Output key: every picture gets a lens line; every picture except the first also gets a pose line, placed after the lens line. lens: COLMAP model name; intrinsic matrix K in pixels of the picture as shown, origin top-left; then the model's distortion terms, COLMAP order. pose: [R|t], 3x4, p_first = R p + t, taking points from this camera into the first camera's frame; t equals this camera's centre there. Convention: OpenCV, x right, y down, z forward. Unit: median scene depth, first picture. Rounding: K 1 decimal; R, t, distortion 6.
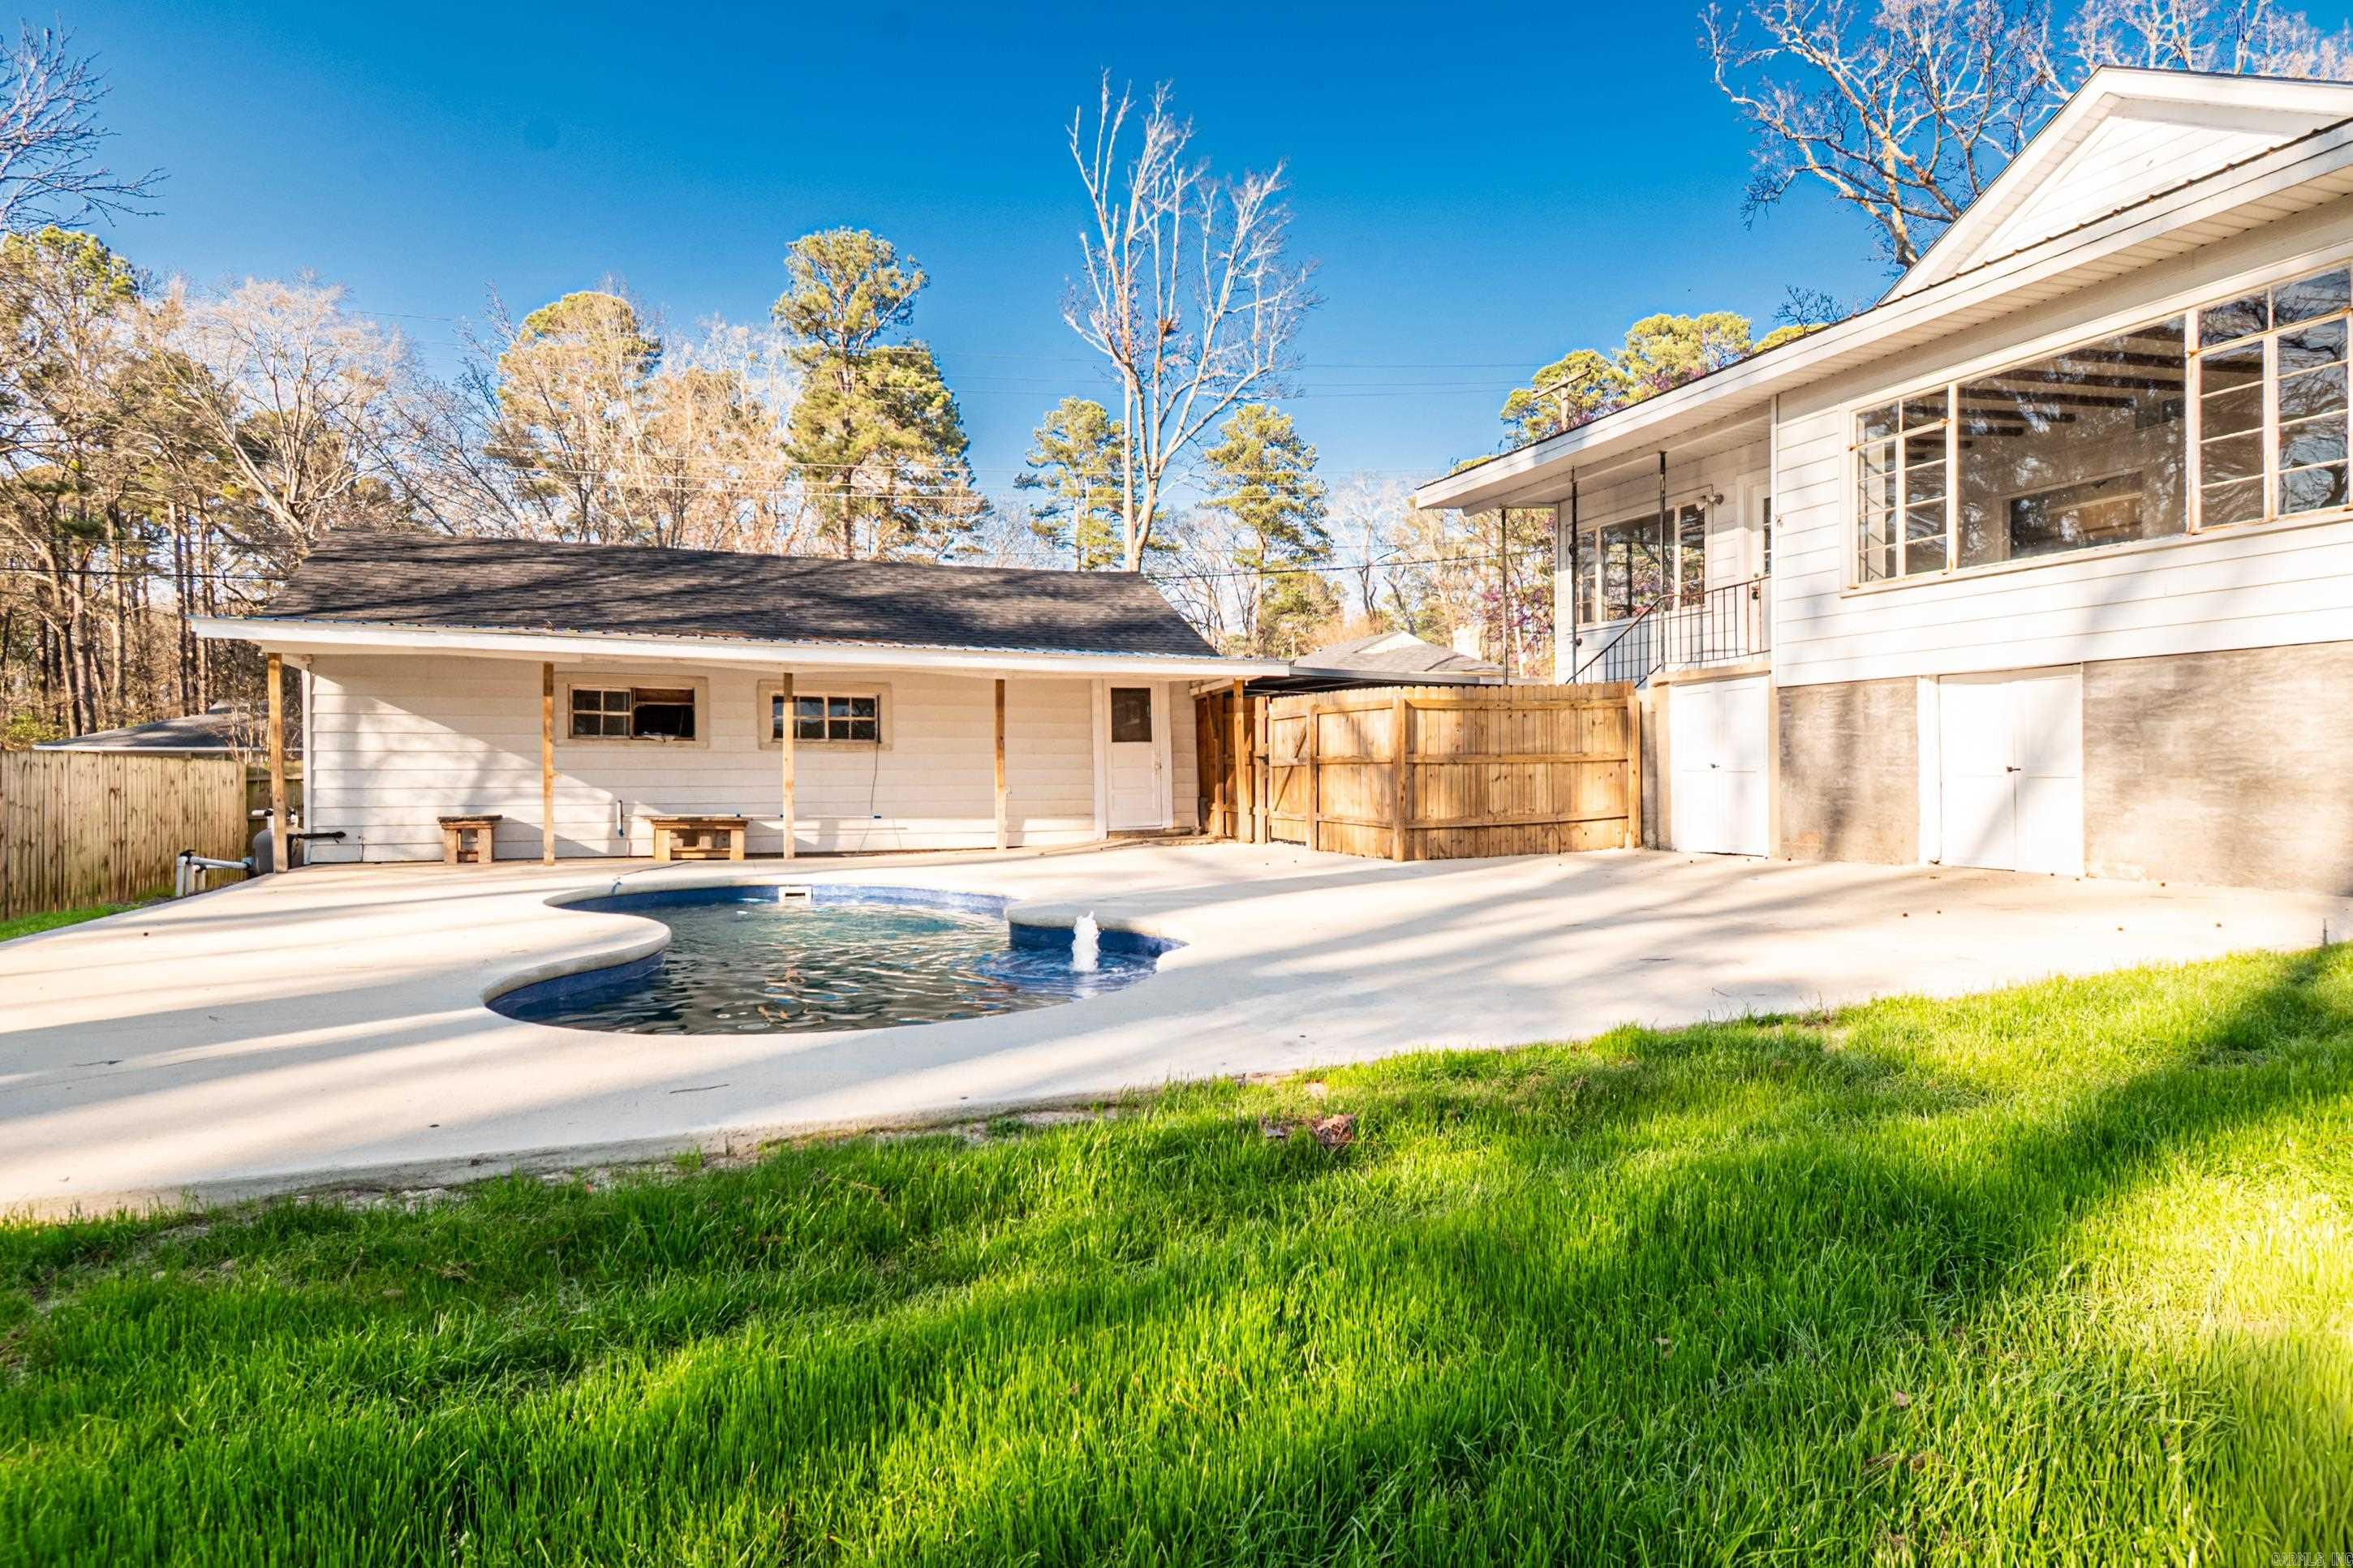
lens RADIAL K [[1277.7, 0, 1185.9], [0, 1277.7, 778.6], [0, 0, 1]] dist [-0.003588, -0.003273]
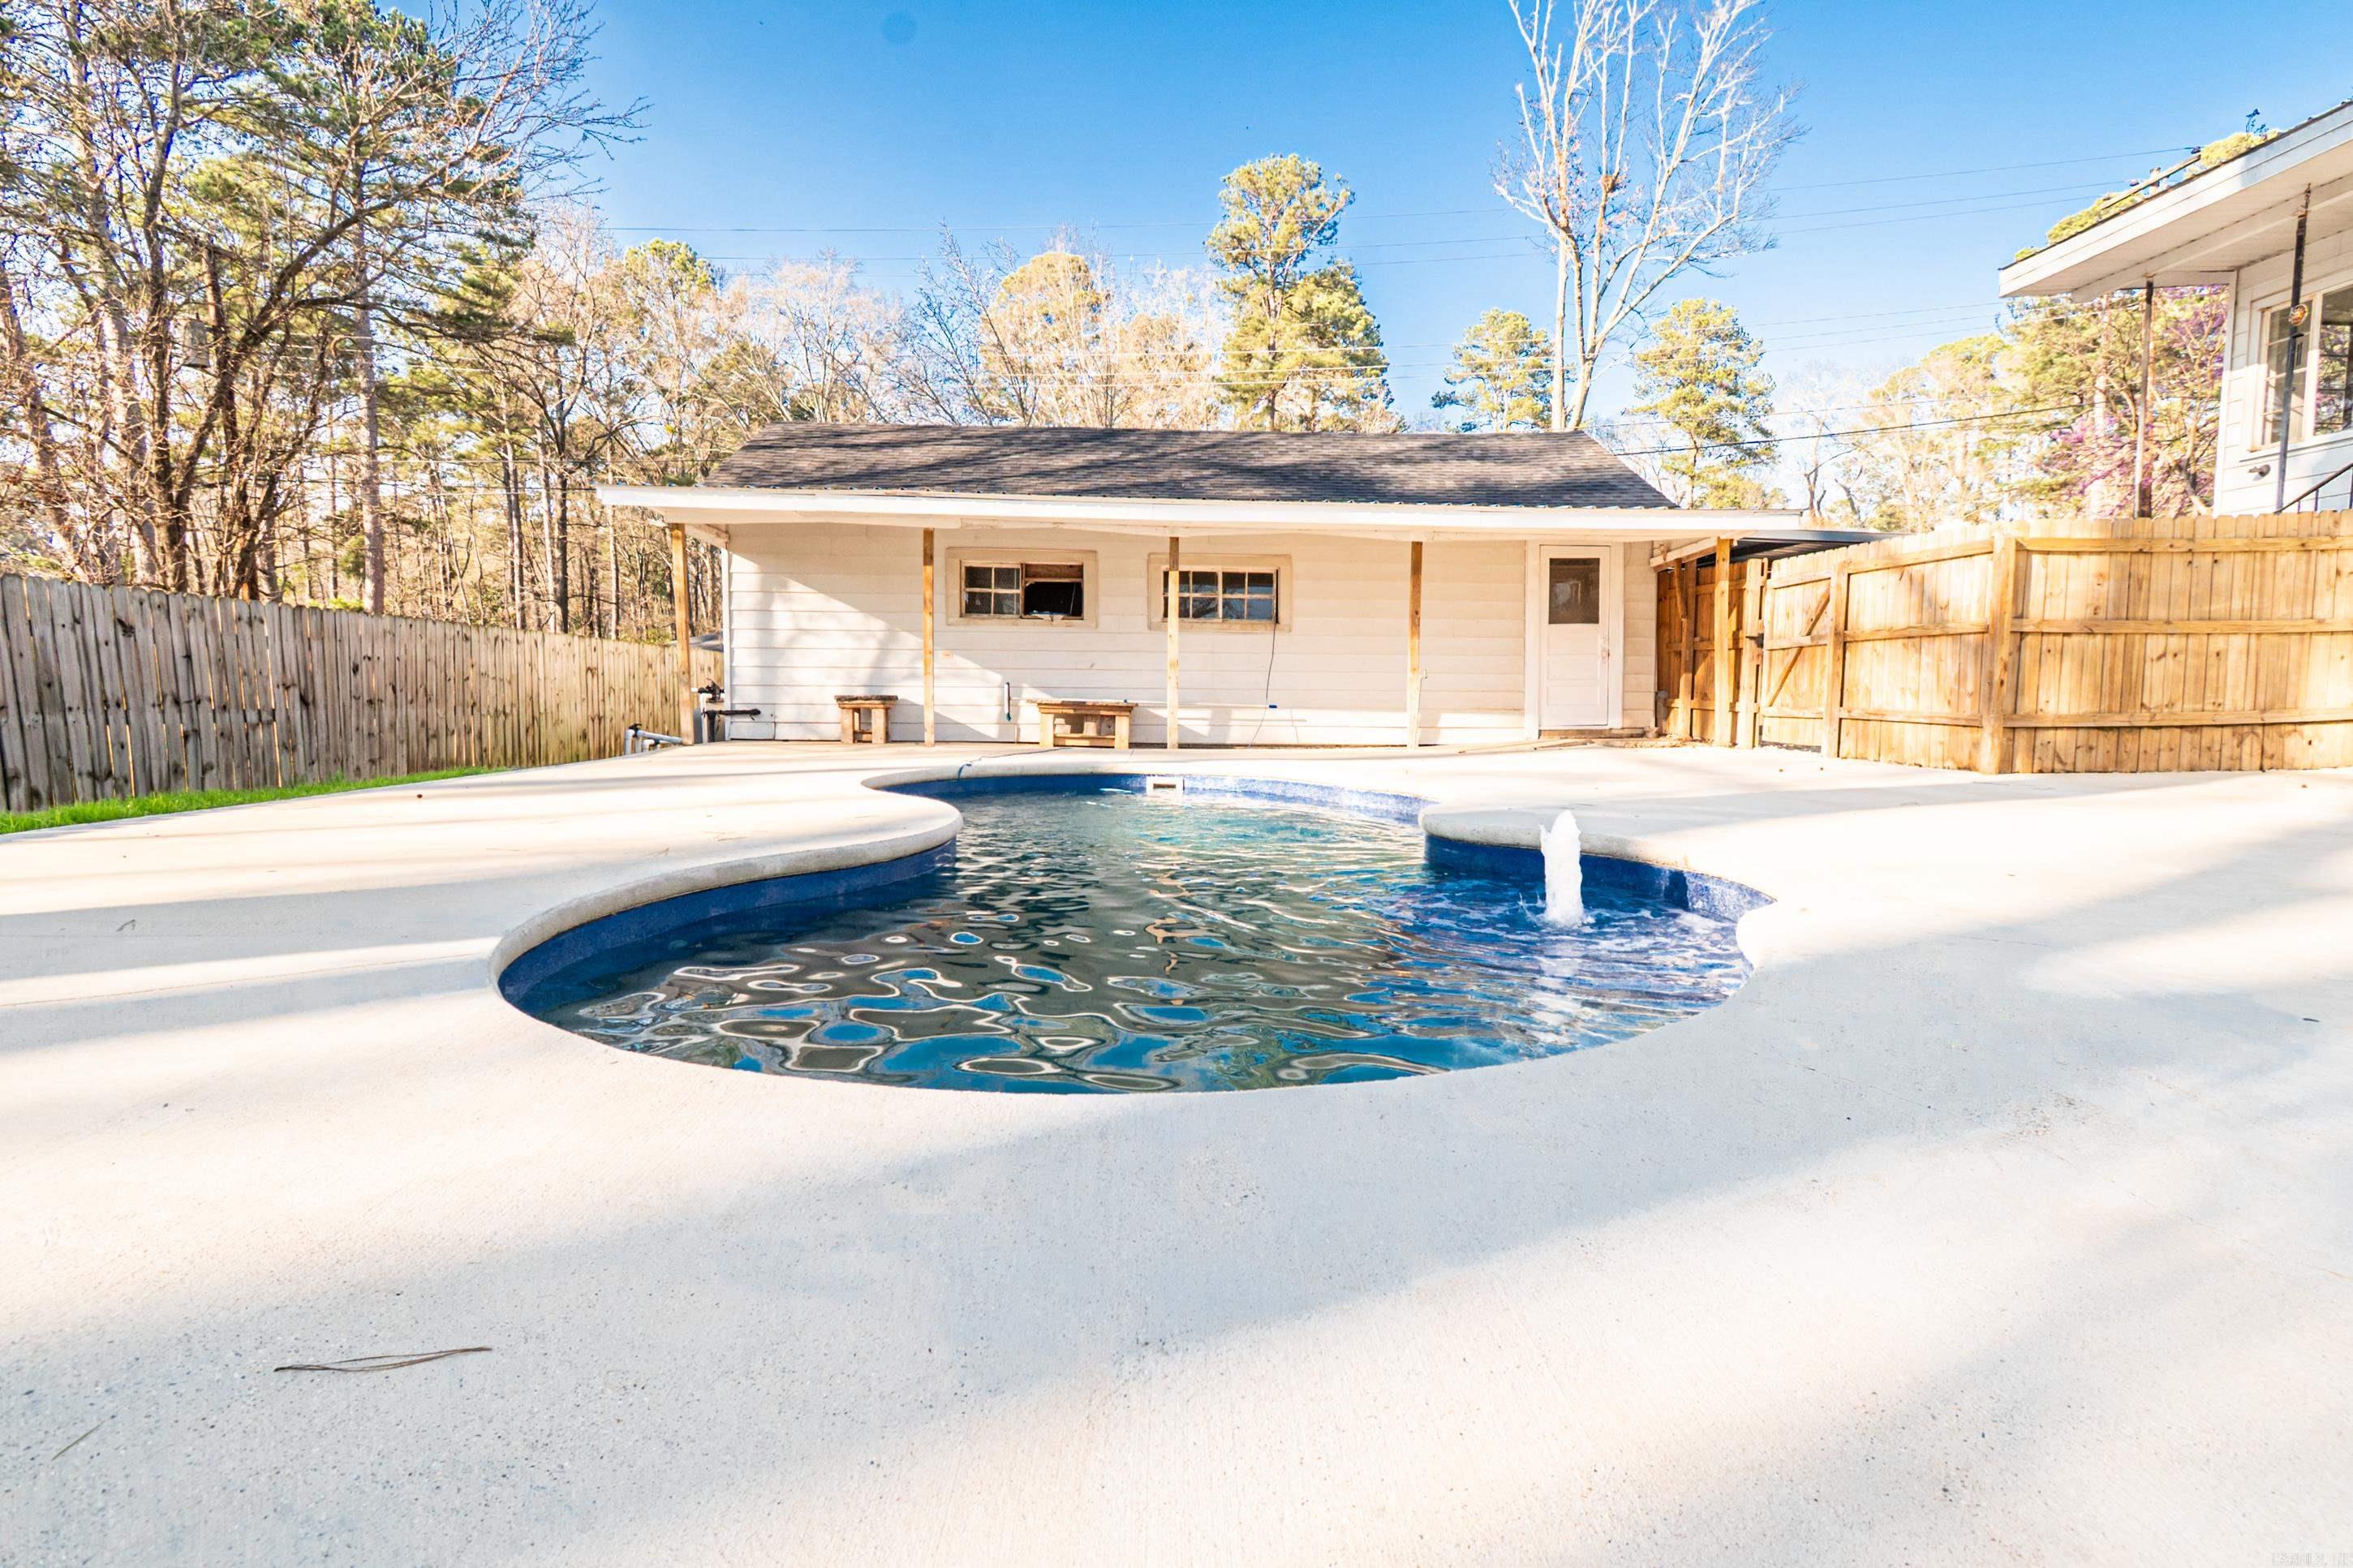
lens RADIAL K [[1182.3, 0, 1184.2], [0, 1182.3, 790.2], [0, 0, 1]] dist [-0.004616, -0.000053]
pose [[0.945290, 0.040366, -0.323723, -0.028996], [-0.014523, 0.996538, 0.081855, 0.020306], [0.325907, -0.072675, 0.942604, 0.186370]]
